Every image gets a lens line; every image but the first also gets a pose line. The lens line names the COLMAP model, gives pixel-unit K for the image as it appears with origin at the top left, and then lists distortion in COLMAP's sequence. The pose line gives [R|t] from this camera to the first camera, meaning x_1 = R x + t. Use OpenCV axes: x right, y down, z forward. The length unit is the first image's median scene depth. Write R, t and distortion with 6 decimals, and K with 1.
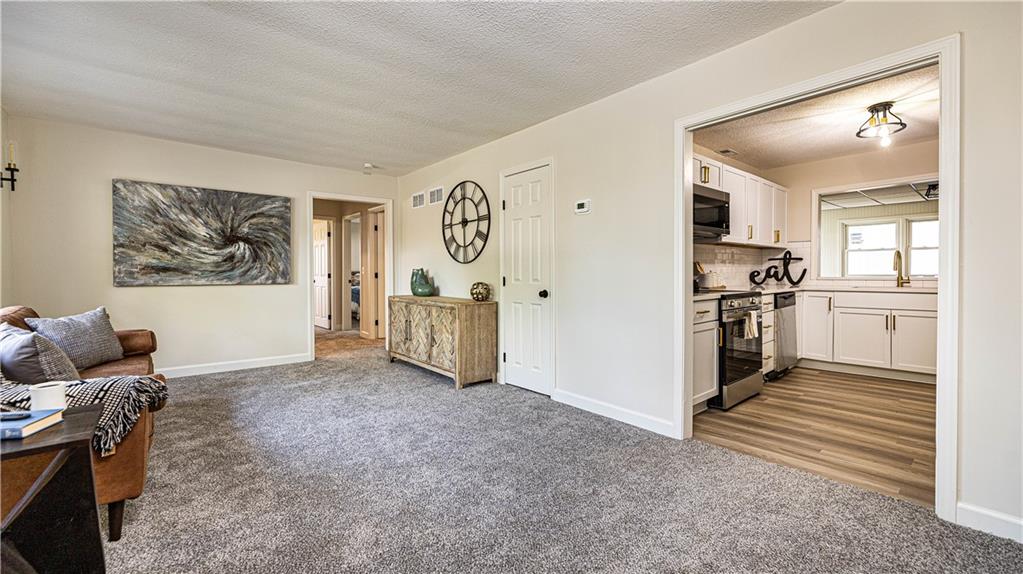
lens RADIAL K [[424.1, 0, 511.6], [0, 424.1, 281.0], [0, 0, 1]] dist [-0.000097, -0.000019]
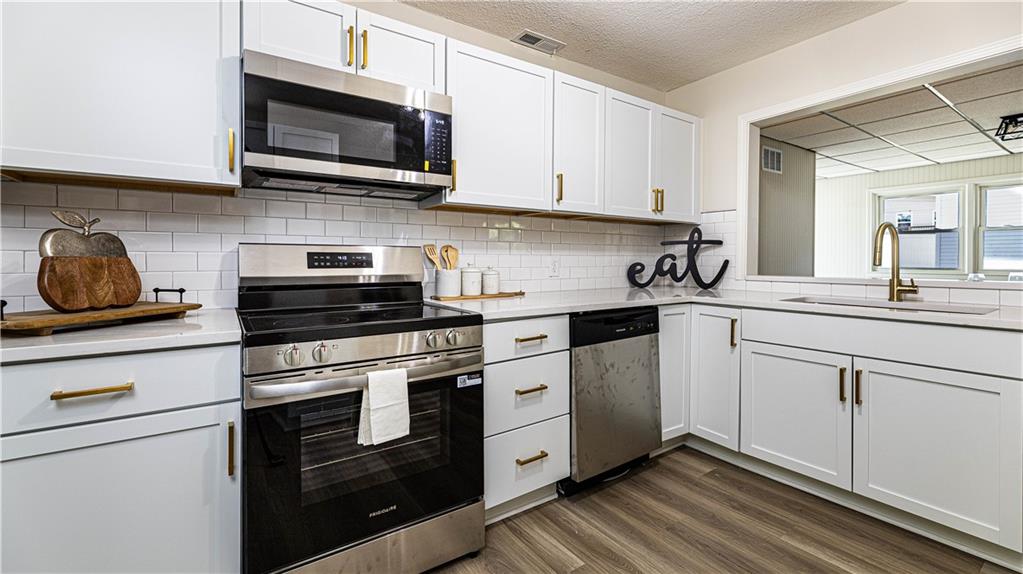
lens RADIAL K [[424.1, 0, 499.4], [0, 424.1, 265.6], [0, 0, 1]] dist [-0.000097, -0.000019]
pose [[0.990261, 0.007237, -0.139038, 0.476781], [-0.008616, 0.999919, -0.009323, -0.013977], [0.138960, 0.010430, 0.990243, 0.414665]]
